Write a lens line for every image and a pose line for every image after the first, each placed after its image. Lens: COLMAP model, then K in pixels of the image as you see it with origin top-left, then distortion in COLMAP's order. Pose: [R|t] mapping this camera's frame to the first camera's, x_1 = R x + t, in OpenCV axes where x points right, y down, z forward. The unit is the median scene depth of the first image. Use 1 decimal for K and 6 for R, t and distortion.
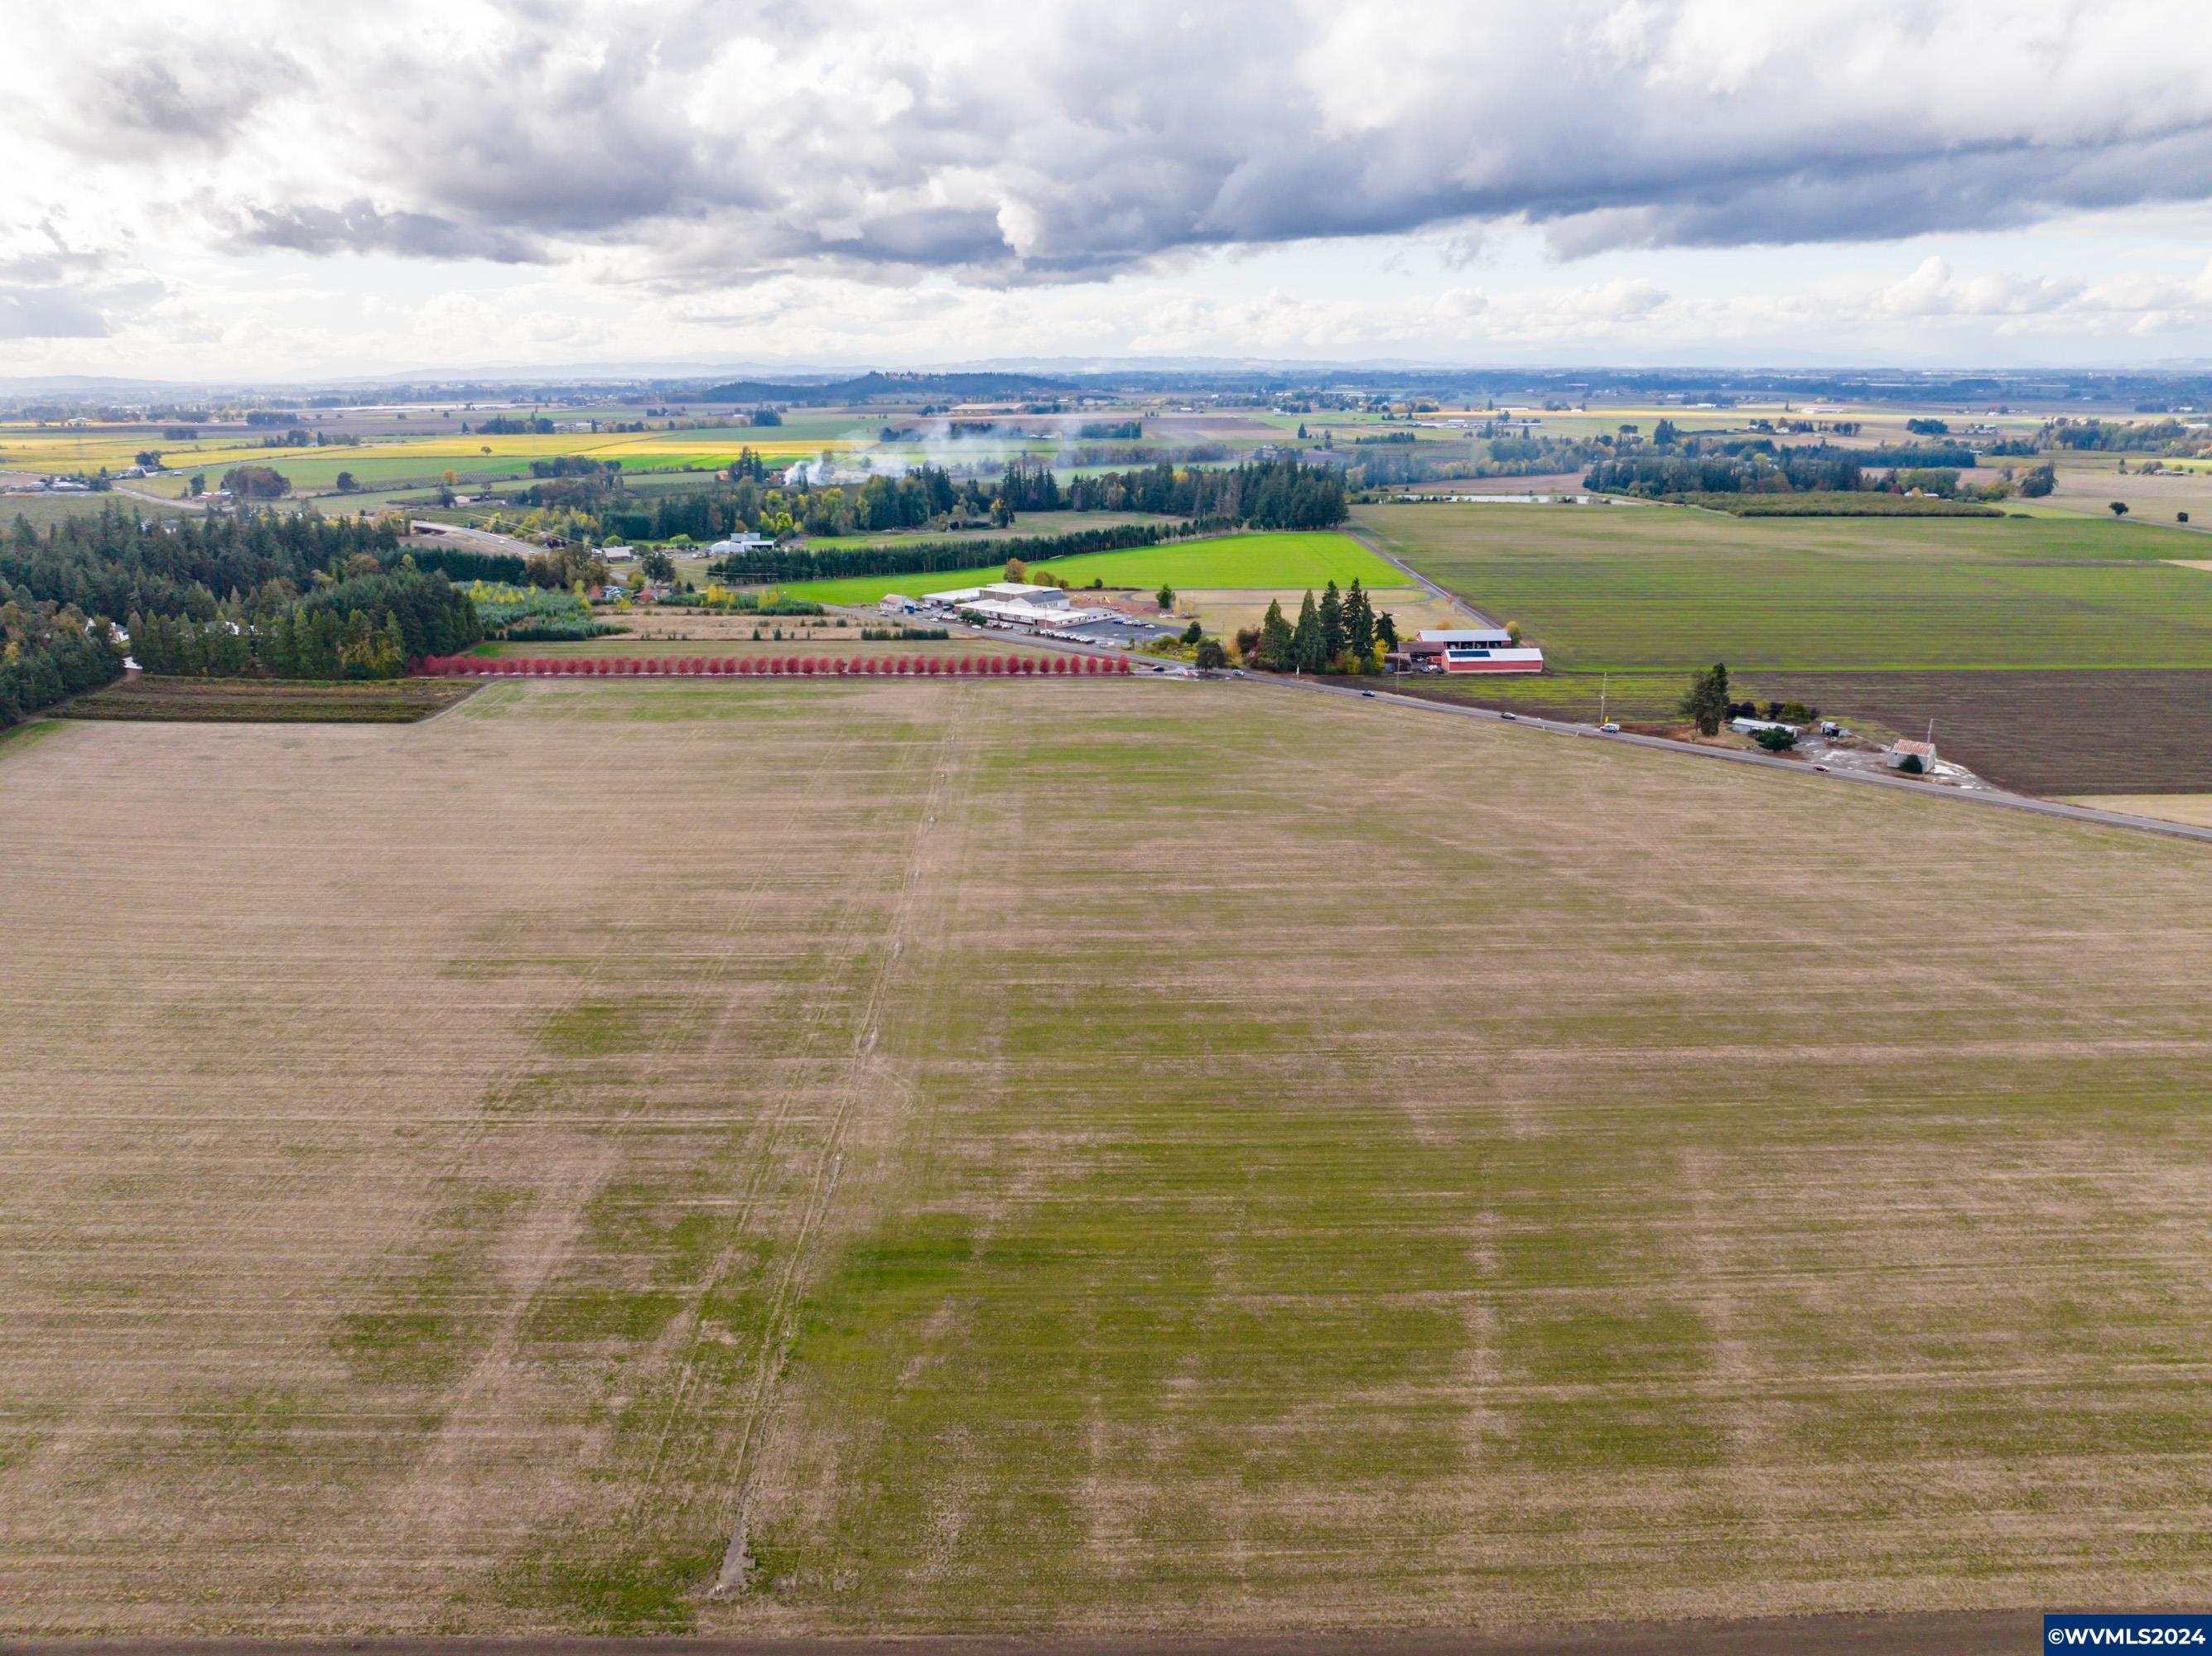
lens RADIAL K [[1546.9, 0, 1105.0], [0, 1546.9, 790.5], [0, 0, 1]] dist [-0.046088, 0.019423]
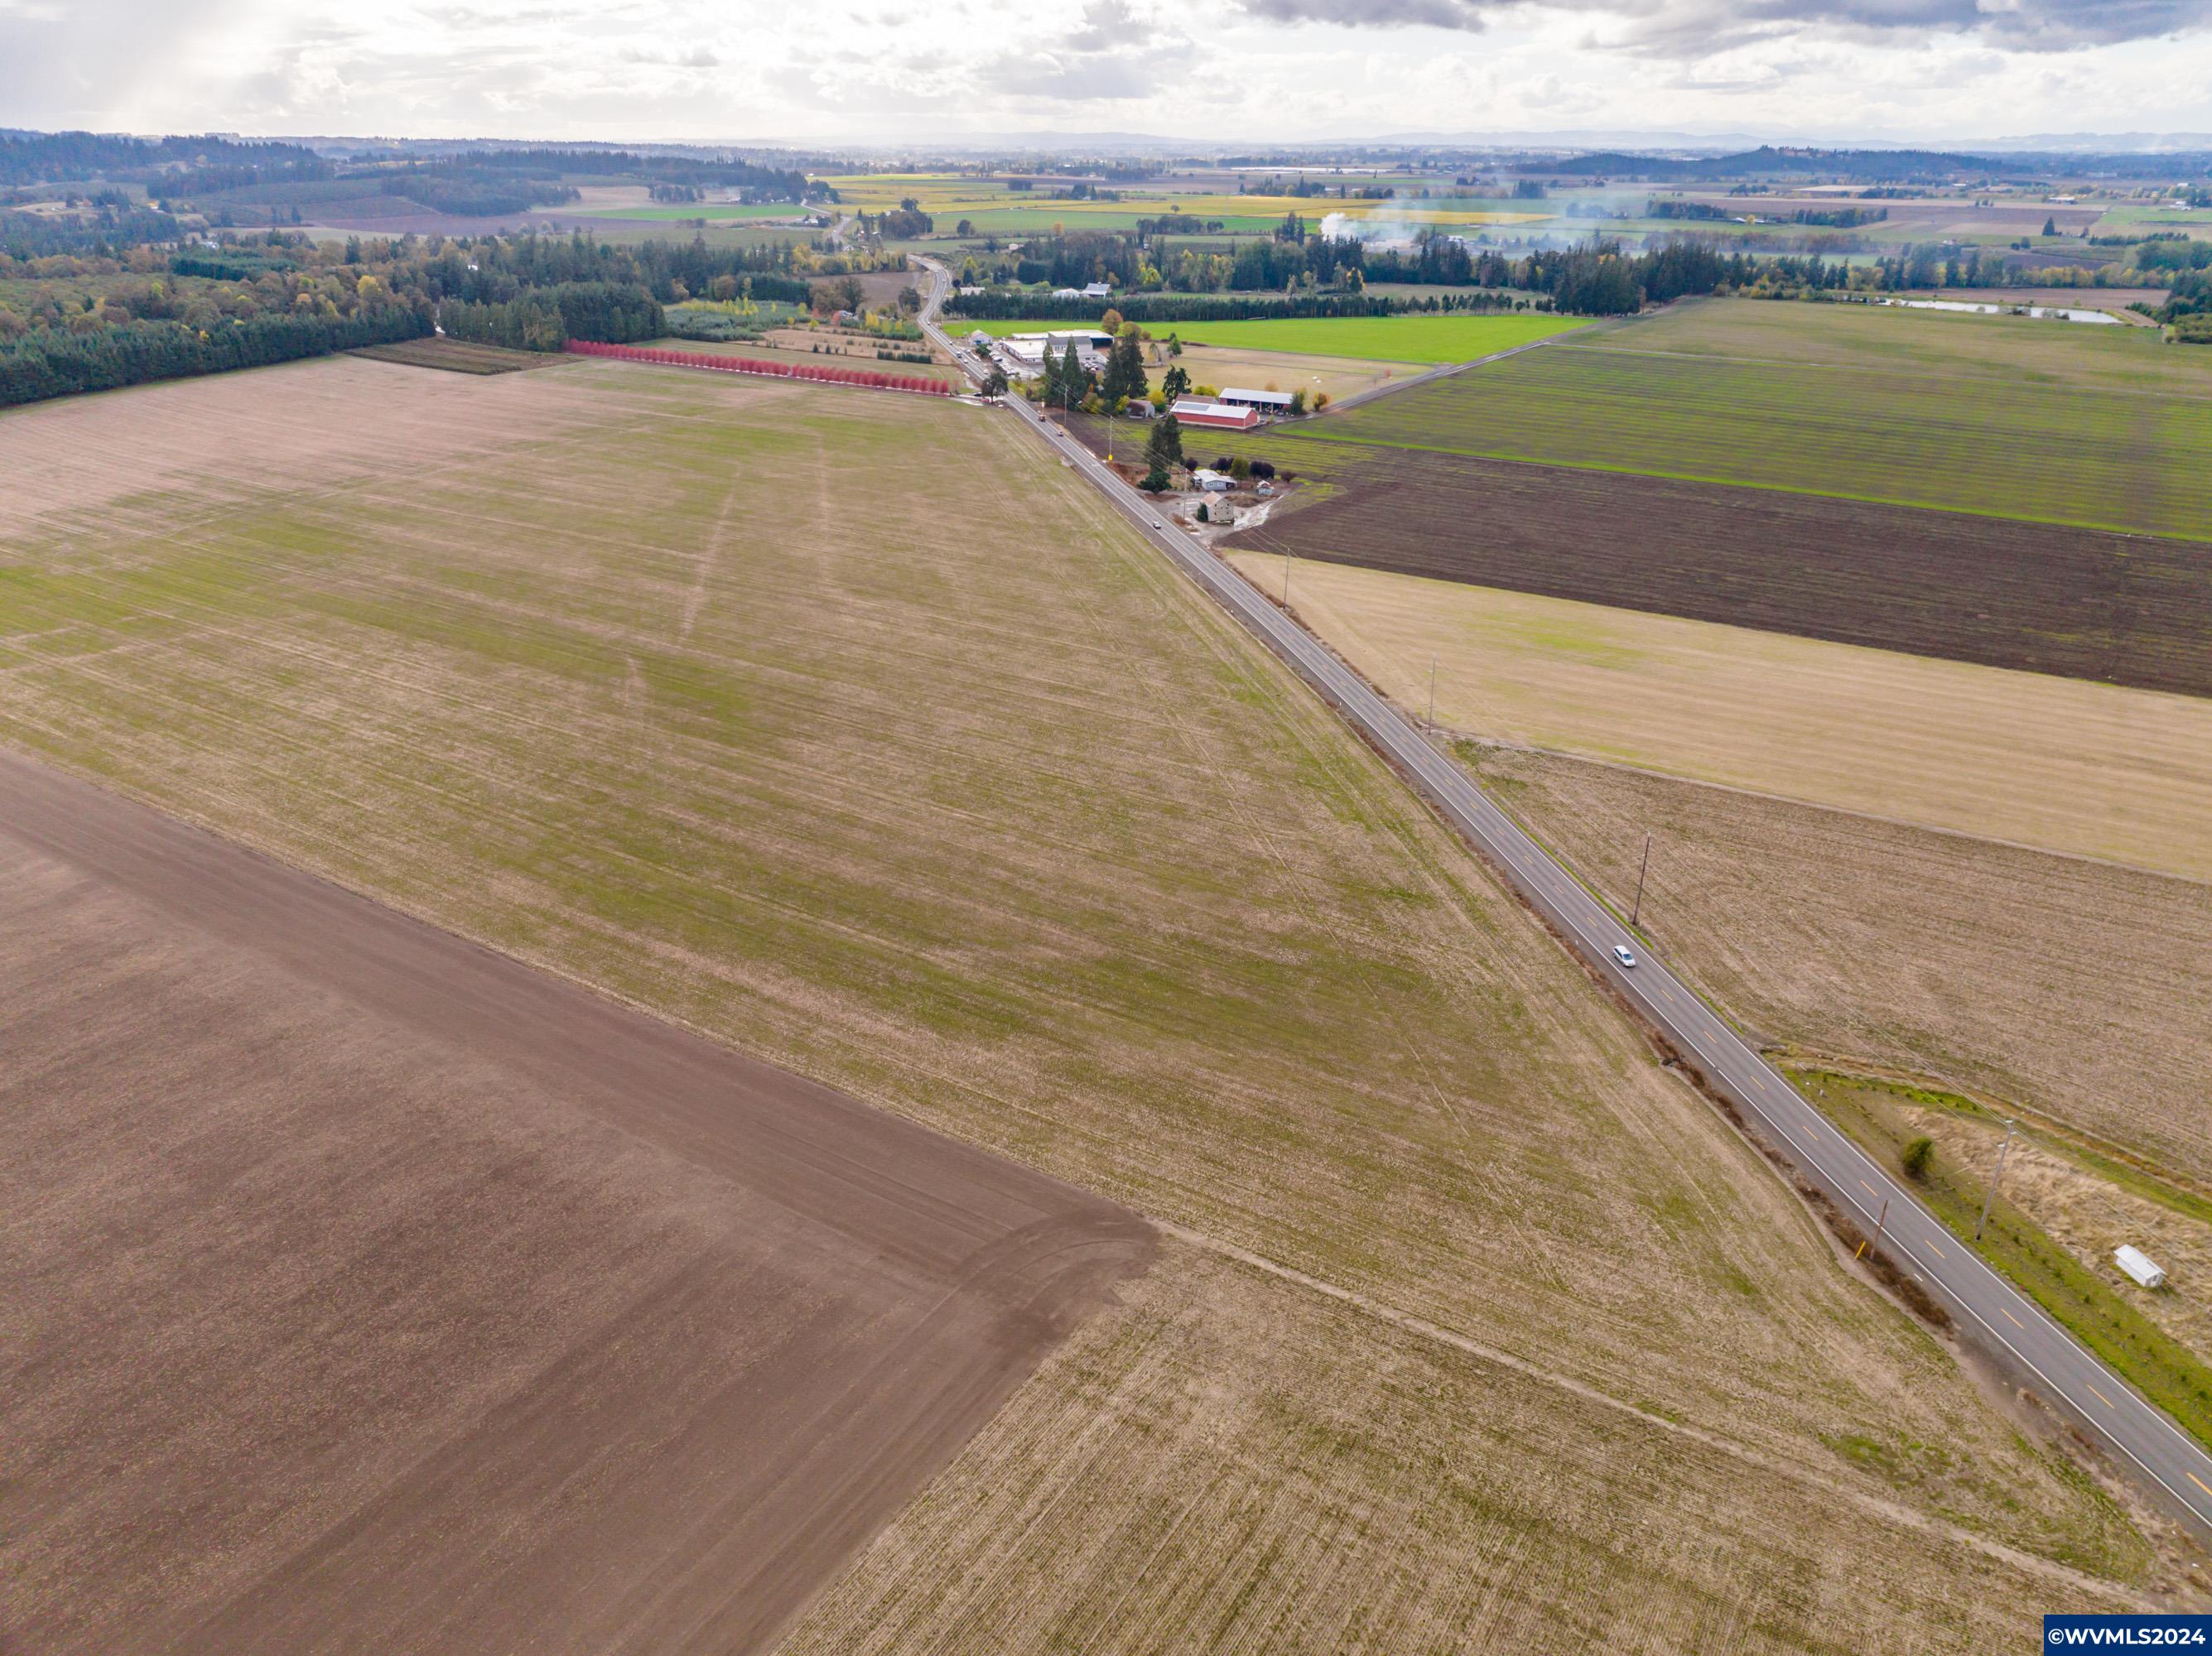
lens RADIAL K [[1546.9, 0, 1112.8], [0, 1546.9, 831.2], [0, 0, 1]] dist [-0.046088, 0.019423]
pose [[0.822866, 0.239949, -0.515088, 0.403728], [-0.155677, 0.966983, 0.201762, -0.003594], [0.546494, -0.085836, 0.833053, 0.006220]]
